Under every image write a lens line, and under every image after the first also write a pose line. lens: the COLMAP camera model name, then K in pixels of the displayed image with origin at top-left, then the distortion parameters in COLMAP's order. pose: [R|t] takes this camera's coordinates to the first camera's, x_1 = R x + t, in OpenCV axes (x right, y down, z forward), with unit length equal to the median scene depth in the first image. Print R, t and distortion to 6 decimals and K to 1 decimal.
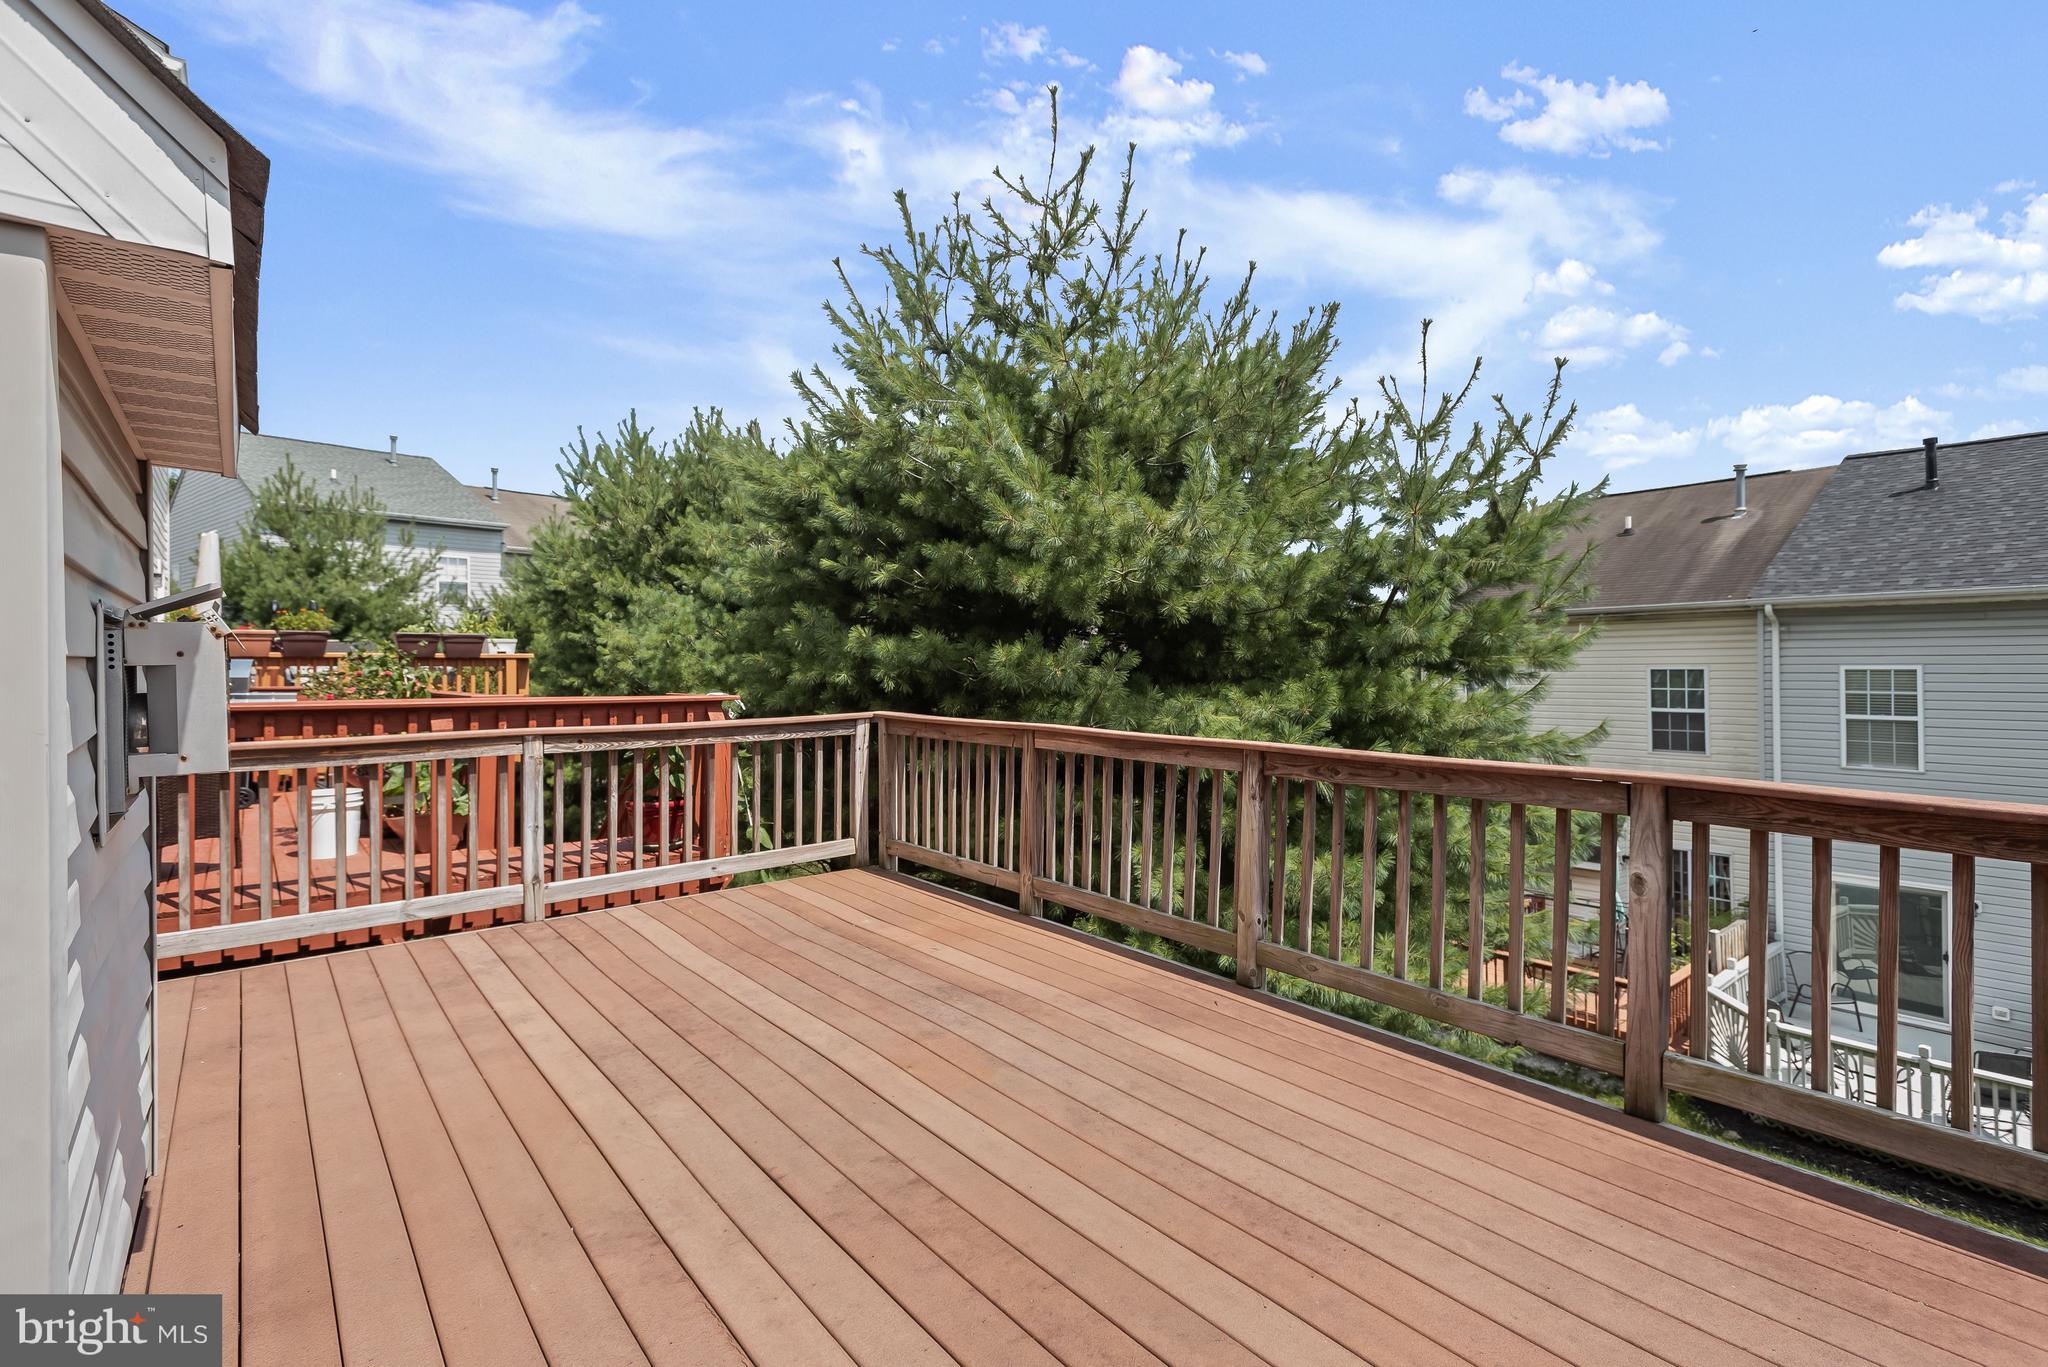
lens RADIAL K [[978.3, 0, 1026.6], [0, 978.3, 661.5], [0, 0, 1]] dist [0.000049, 0.000082]
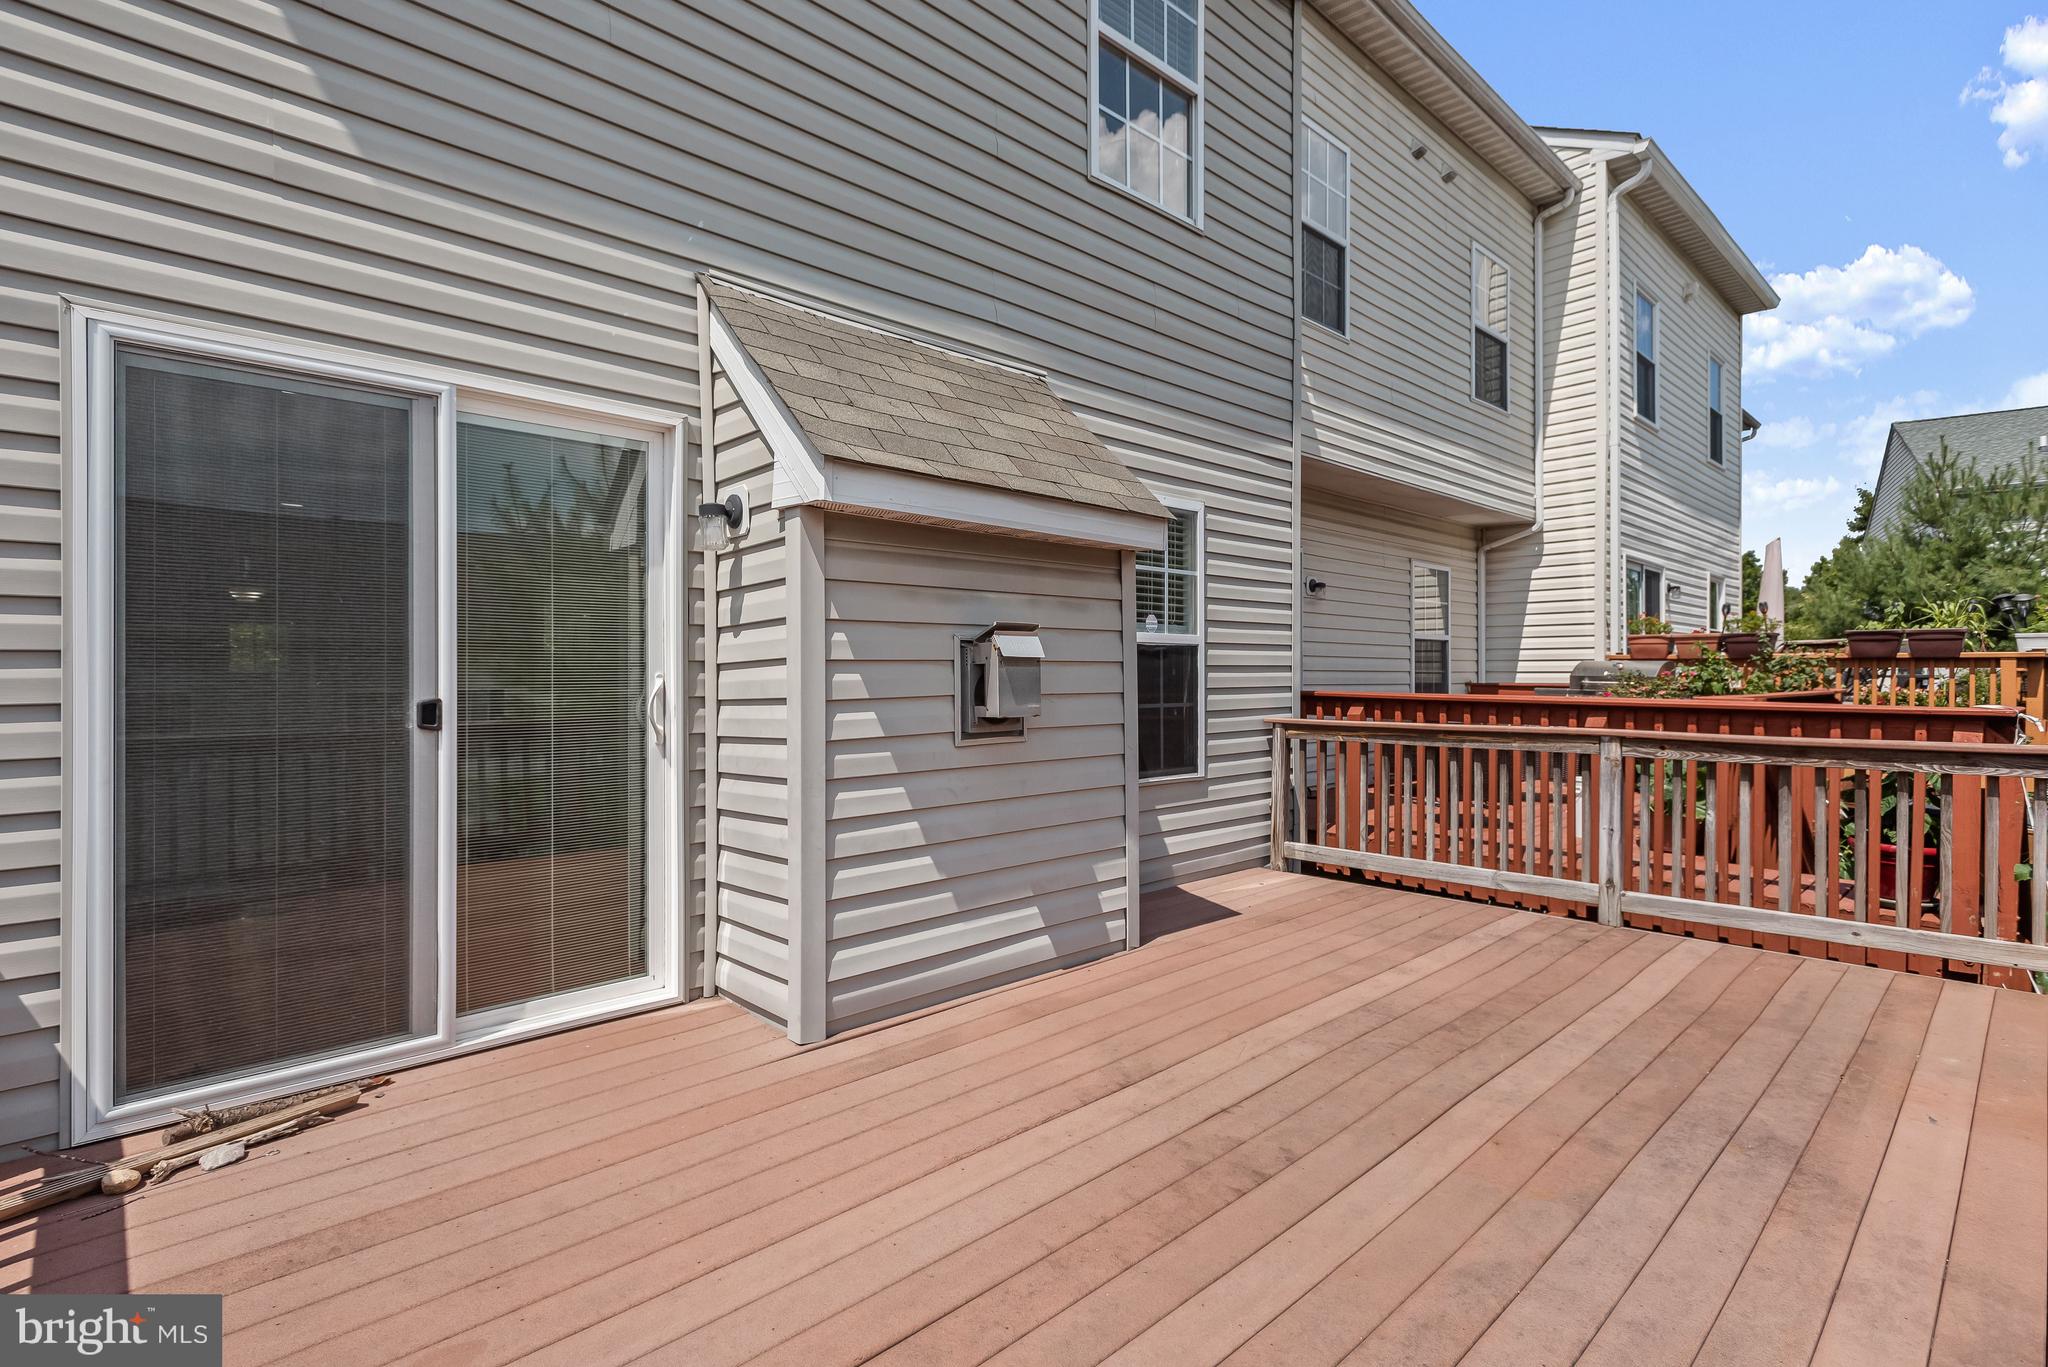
lens RADIAL K [[977.2, 0, 1023.5], [0, 977.2, 666.6], [0, 0, 1]] dist [0.001573, -0.000089]
pose [[0.083356, 0.003412, -0.996514, 0.467714], [0.000544, 0.999994, 0.003470, 0.001395], [0.996520, -0.000832, 0.083354, 0.360473]]
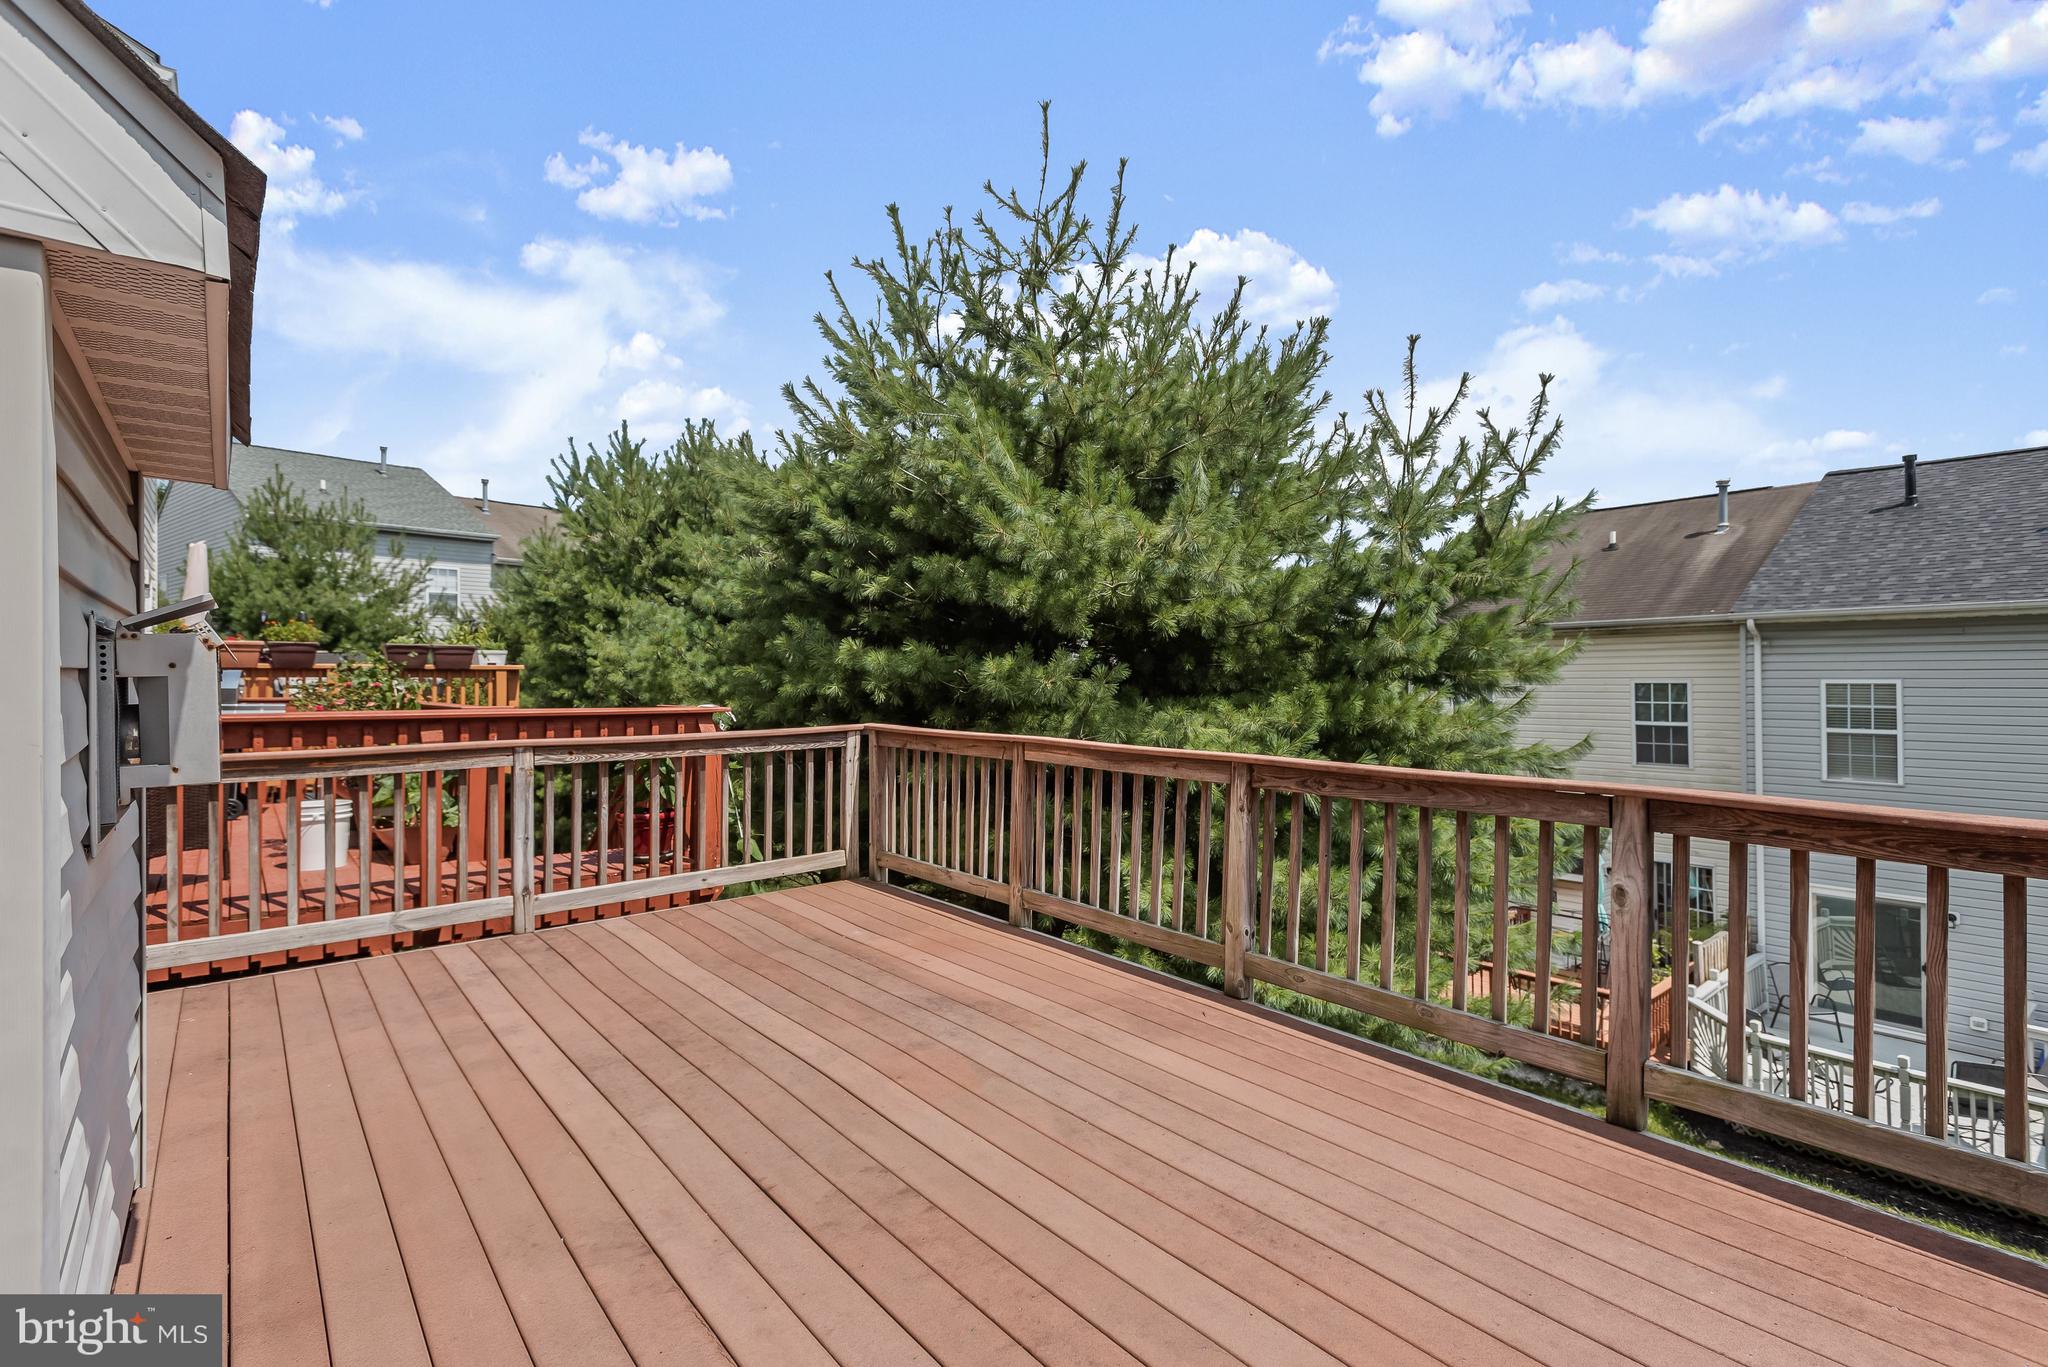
lens RADIAL K [[977.2, 0, 1023.5], [0, 977.2, 666.6], [0, 0, 1]] dist [0.001573, -0.000089]
pose [[0.999978, 0.001848, 0.006320, 0.000548], [-0.001802, 0.999972, -0.007232, -0.000474], [-0.006333, 0.007221, 0.999954, -0.005209]]
